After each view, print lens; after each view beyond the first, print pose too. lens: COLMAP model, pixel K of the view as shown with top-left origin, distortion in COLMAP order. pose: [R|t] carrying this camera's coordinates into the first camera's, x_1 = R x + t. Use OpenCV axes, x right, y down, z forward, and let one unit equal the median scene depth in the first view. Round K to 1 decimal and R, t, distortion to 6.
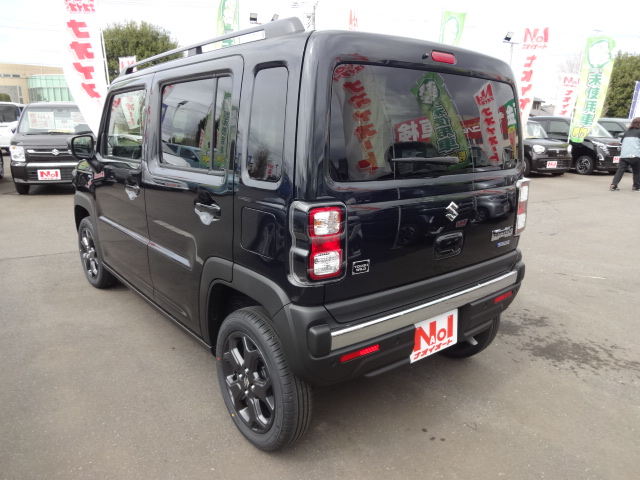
lens RADIAL K [[483.7, 0, 320.0], [0, 483.7, 240.0], [0, 0, 1]] dist [0.004298, 0.002640]
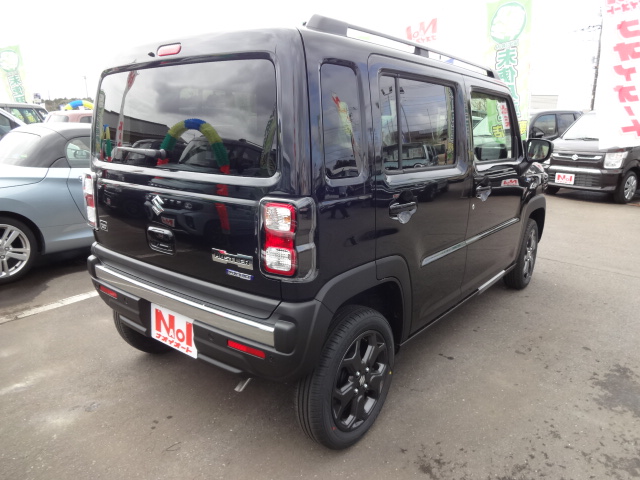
lens RADIAL K [[474.5, 0, 320.0], [0, 474.5, 240.0], [0, 0, 1]] dist [-0.003259, -0.007237]
pose [[0.217990, 0.219611, -0.950921, 0.988185], [-0.233041, 0.957881, 0.167795, -0.177827], [0.947719, 0.185026, 0.259987, 0.830206]]
